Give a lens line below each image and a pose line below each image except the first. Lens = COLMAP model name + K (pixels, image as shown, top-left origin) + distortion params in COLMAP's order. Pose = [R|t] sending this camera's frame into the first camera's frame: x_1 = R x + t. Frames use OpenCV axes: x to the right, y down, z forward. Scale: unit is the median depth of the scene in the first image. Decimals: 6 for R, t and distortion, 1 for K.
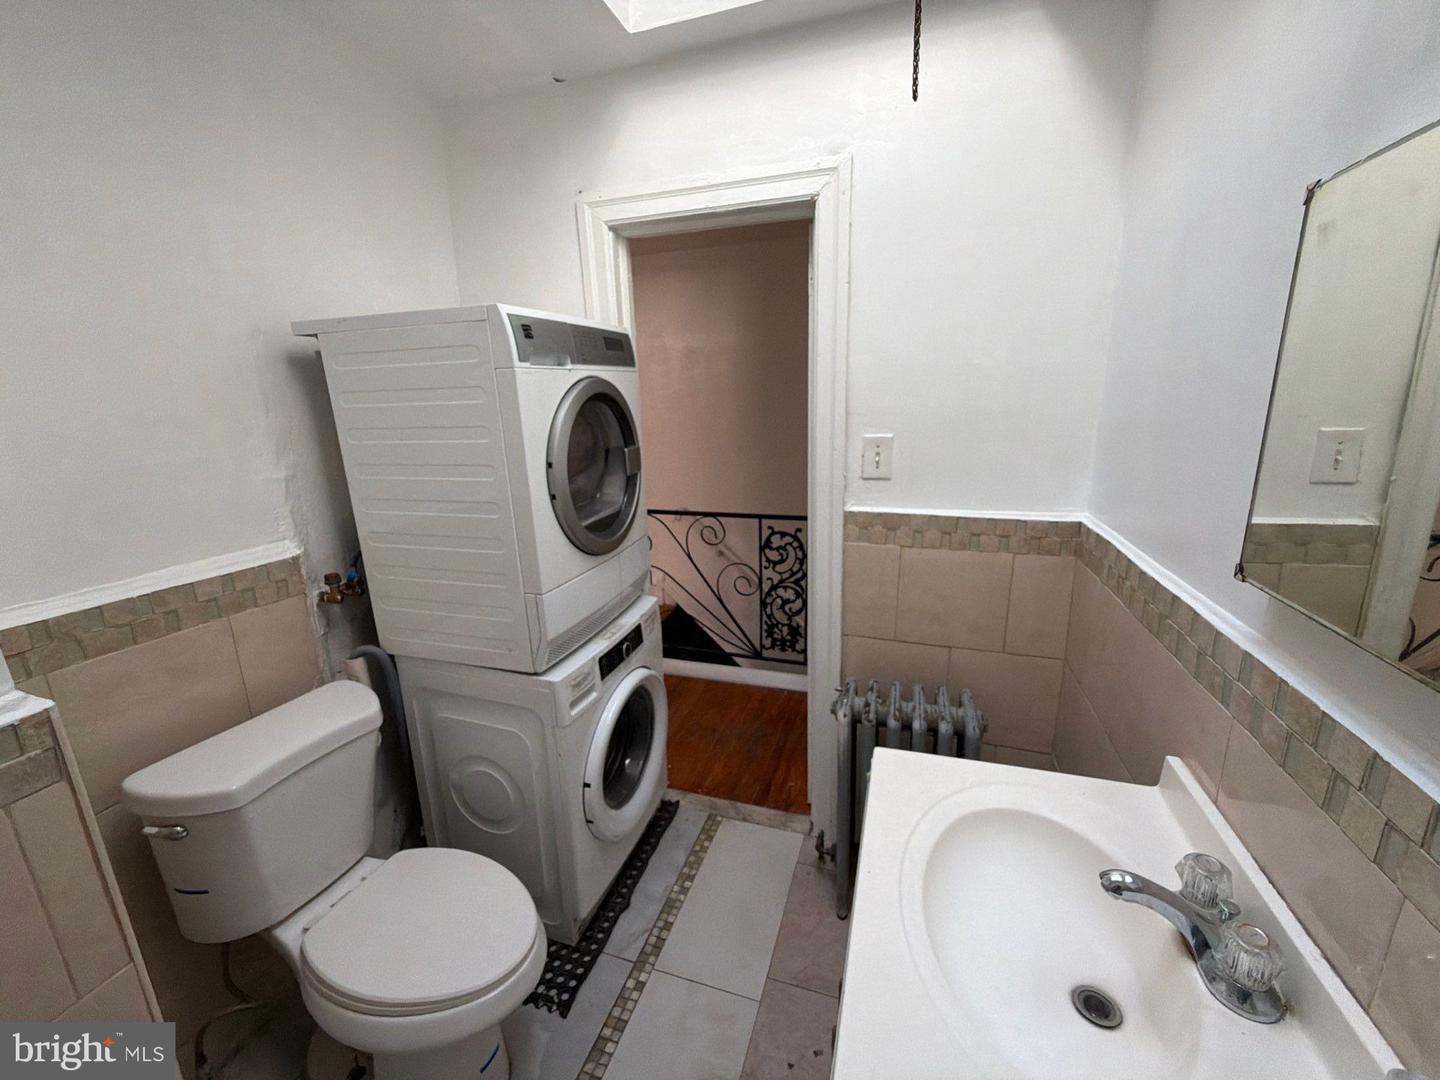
lens RADIAL K [[576.8, 0, 719.4], [0, 576.8, 542.9], [0, 0, 1]] dist [0.000536, 0.000351]
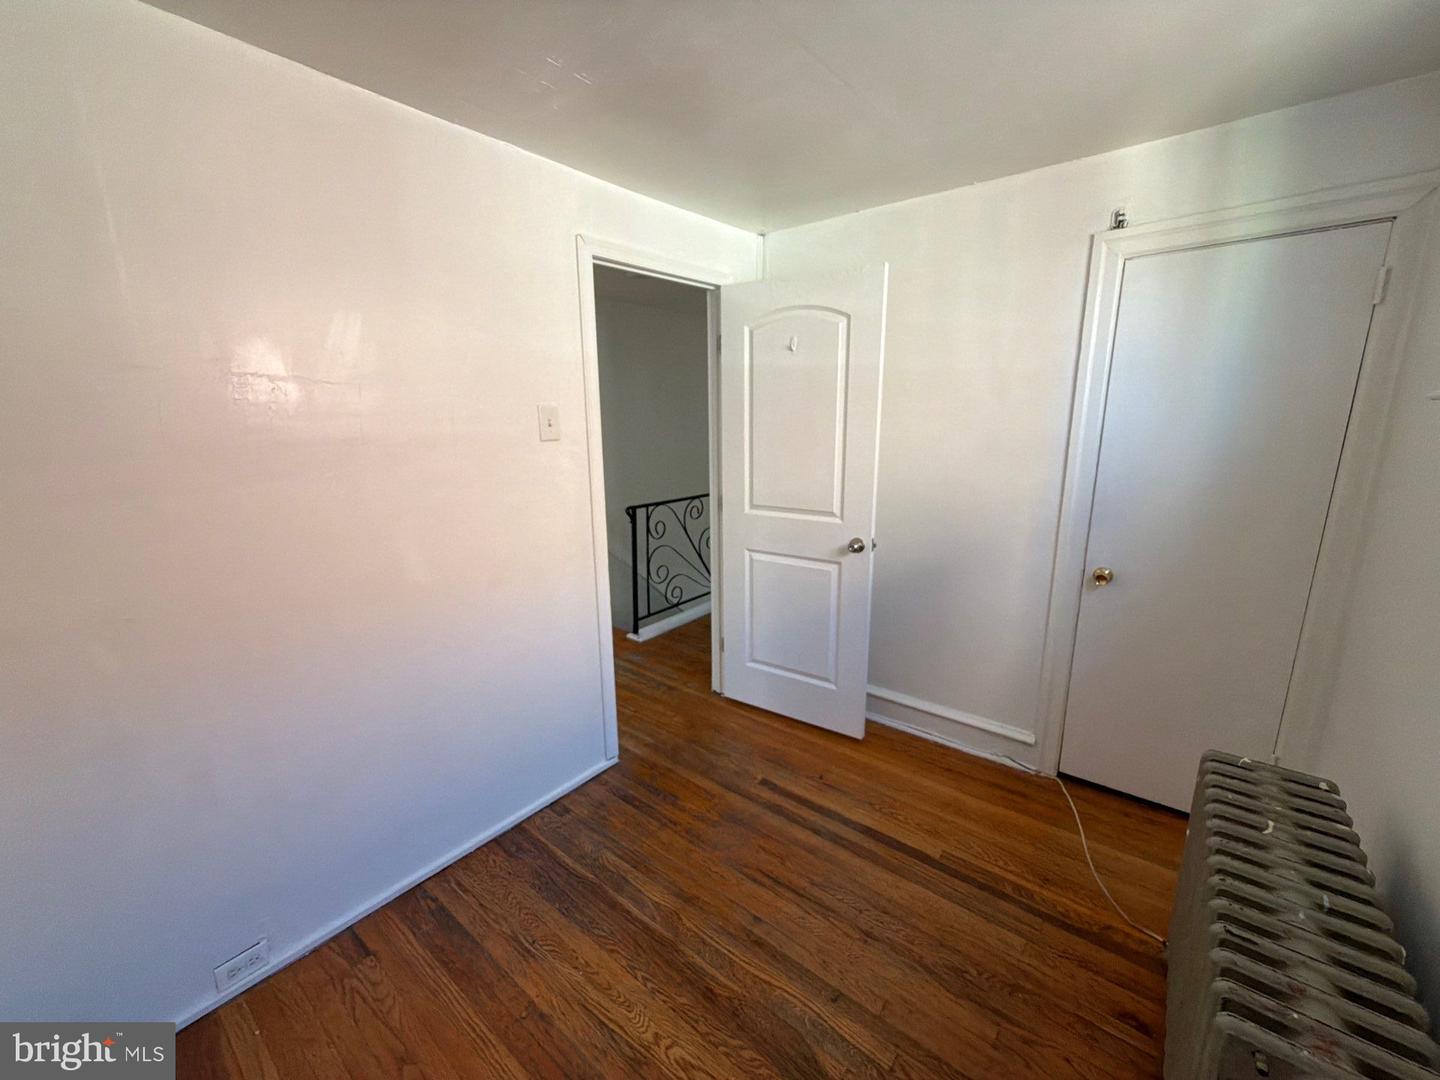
lens RADIAL K [[576.8, 0, 722.5], [0, 576.8, 537.2], [0, 0, 1]] dist [0.000536, 0.000351]
pose [[0.357378, -0.172463, 0.917898, -1.330290], [0.228990, 0.968985, 0.092906, -0.070800], [-0.905453, 0.176987, 0.385786, 0.408746]]
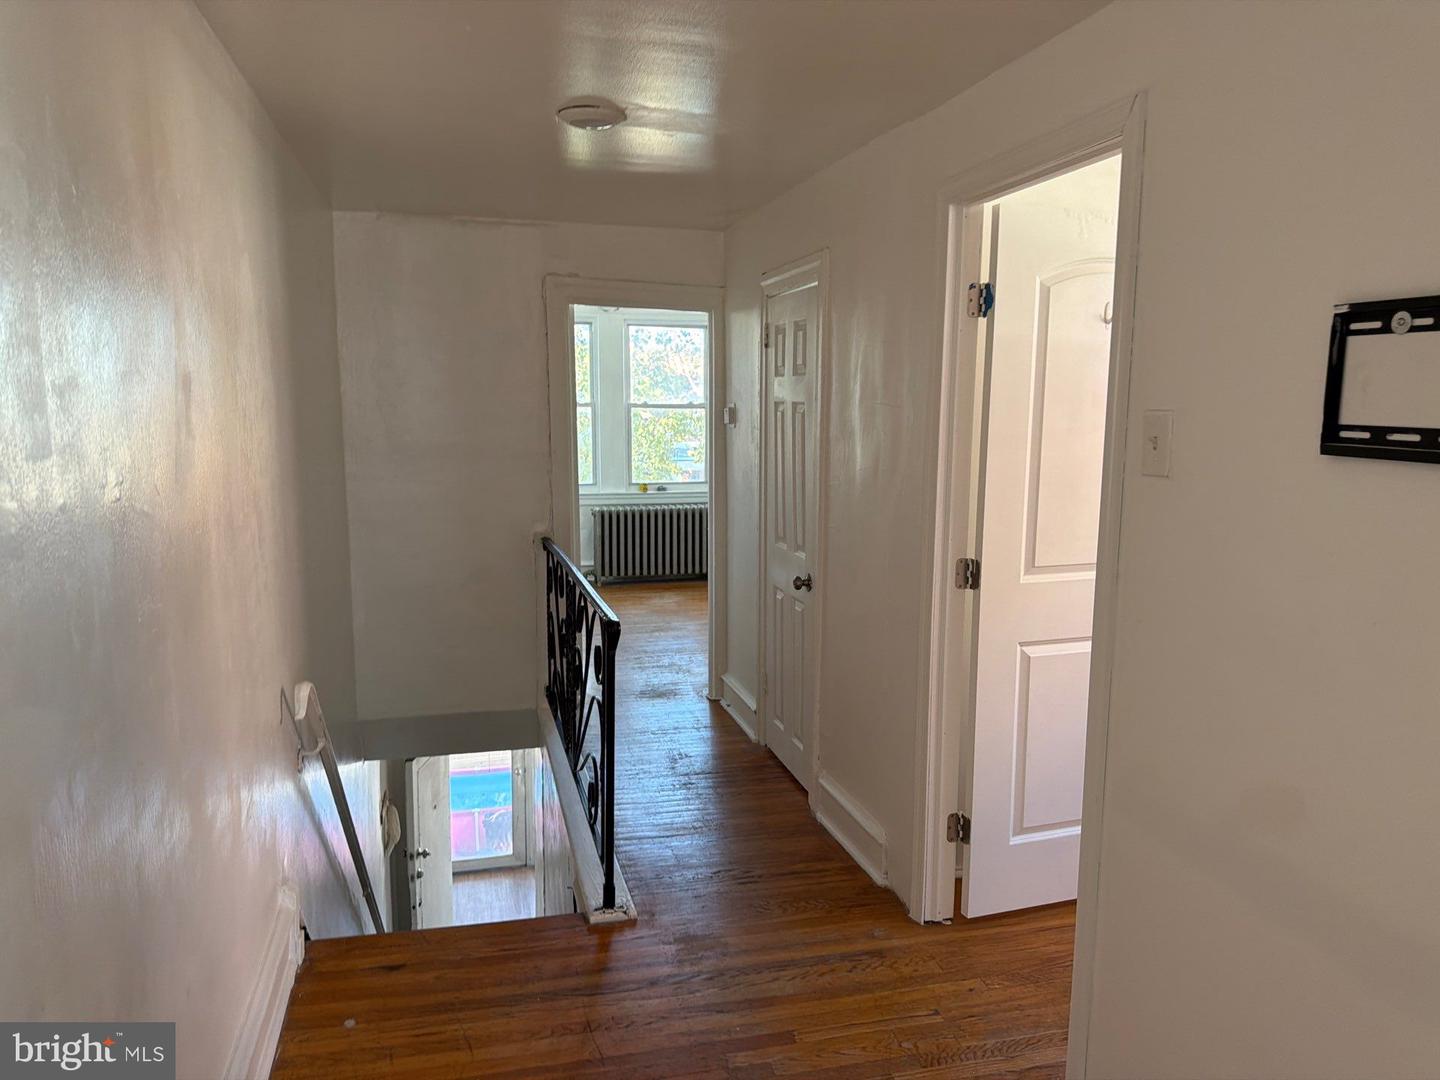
lens RADIAL K [[1025.9, 0, 714.9], [0, 1025.9, 532.8], [0, 0, 1]] dist [0.019578, -0.022676]
pose [[-0.532370, -0.081421, 0.842587, -1.124981], [0.221956, 0.947113, 0.231759, -0.352736], [-0.816895, 0.310399, -0.486143, 1.437862]]
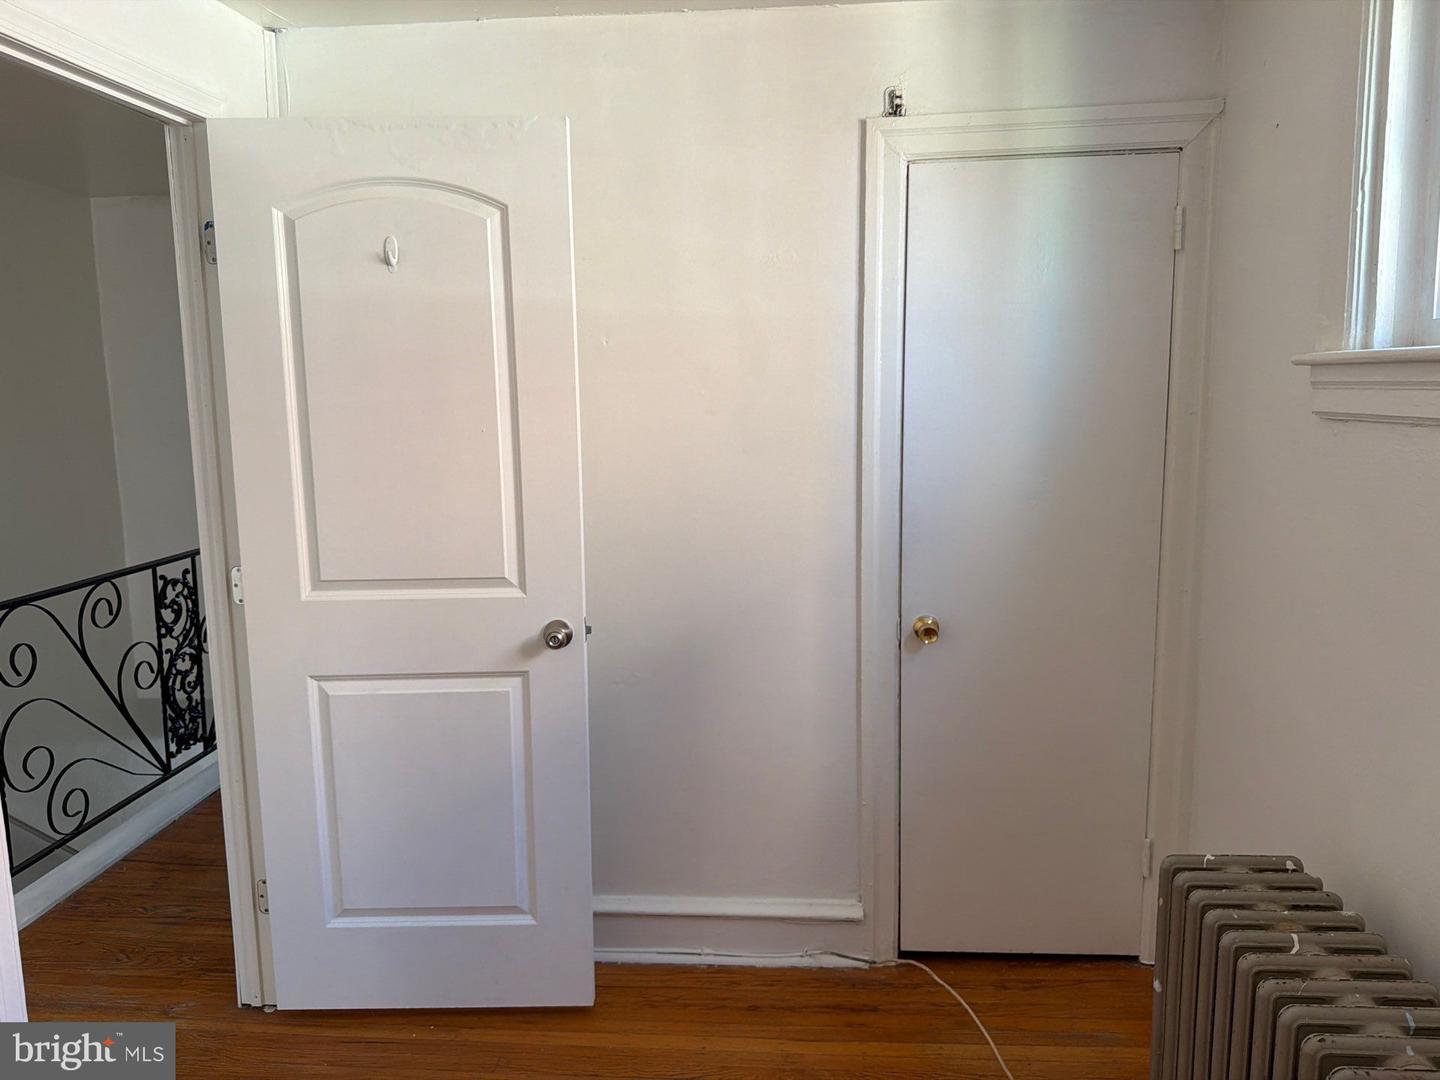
lens RADIAL K [[1025.9, 0, 715.3], [0, 1025.9, 530.5], [0, 0, 1]] dist [0.019578, -0.022676]
pose [[-0.227044, -0.103201, 0.968401, -1.274246], [0.260174, 0.951802, 0.162430, -0.108585], [-0.938488, 0.288831, -0.189251, 0.567789]]
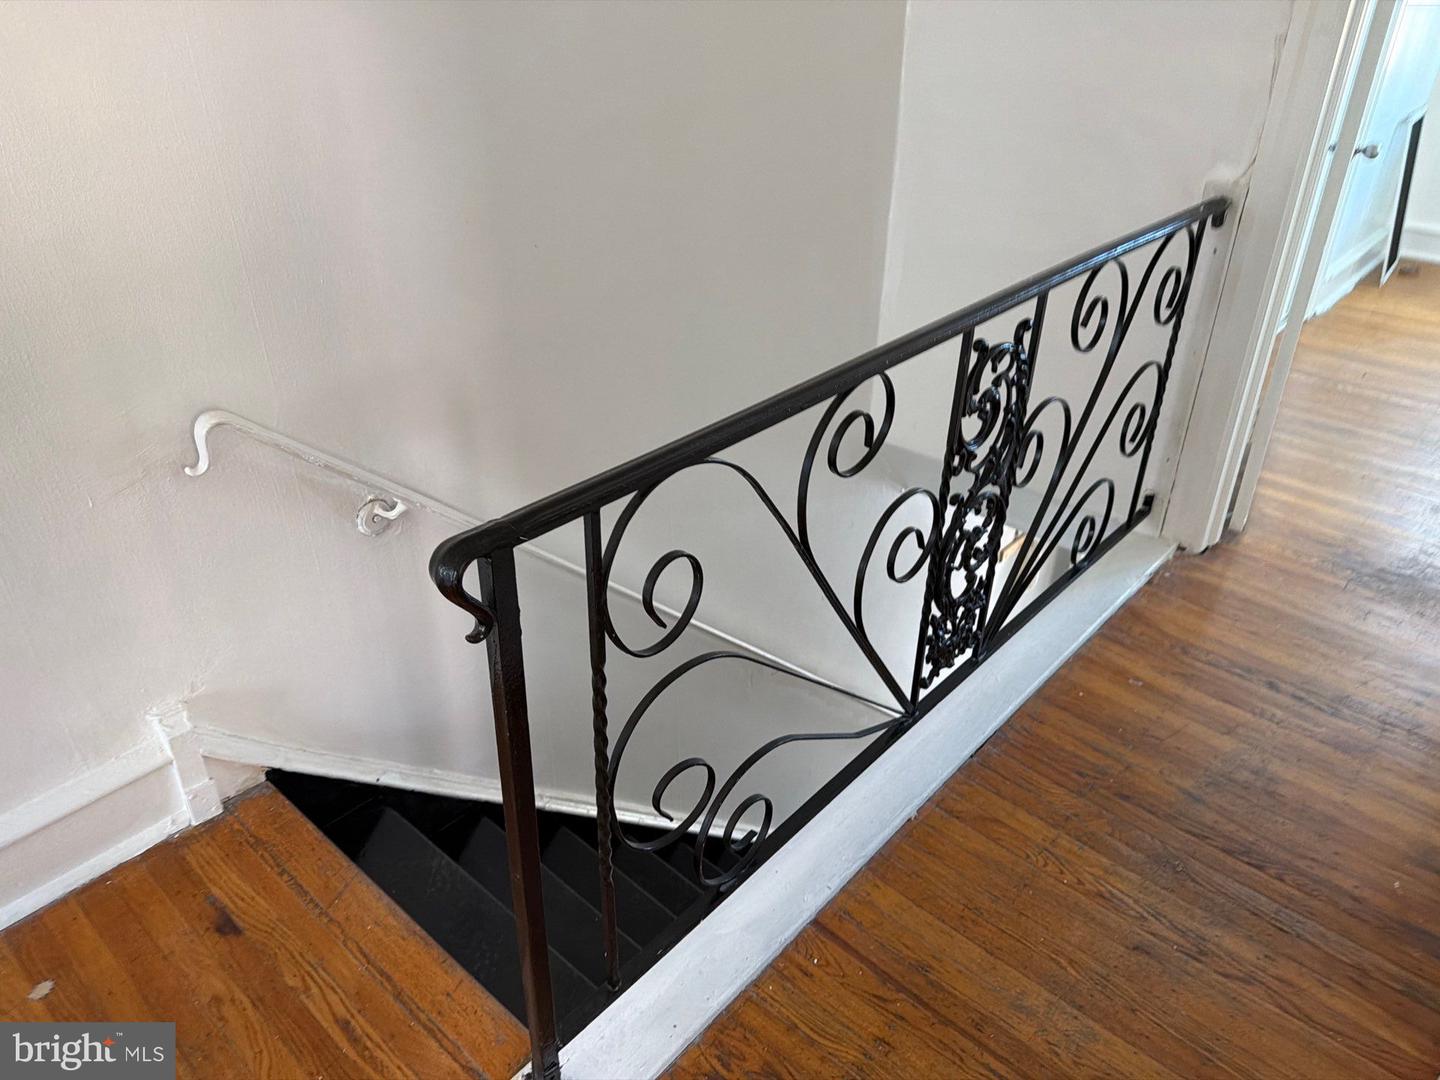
lens RADIAL K [[1025.9, 0, 726.3], [0, 1025.9, 541.4], [0, 0, 1]] dist [0.019578, -0.022676]
pose [[0.401866, -0.441832, 0.802053, -0.451127], [0.205820, 0.897063, 0.391046, -0.173420], [-0.892268, 0.007930, 0.451437, 0.853117]]
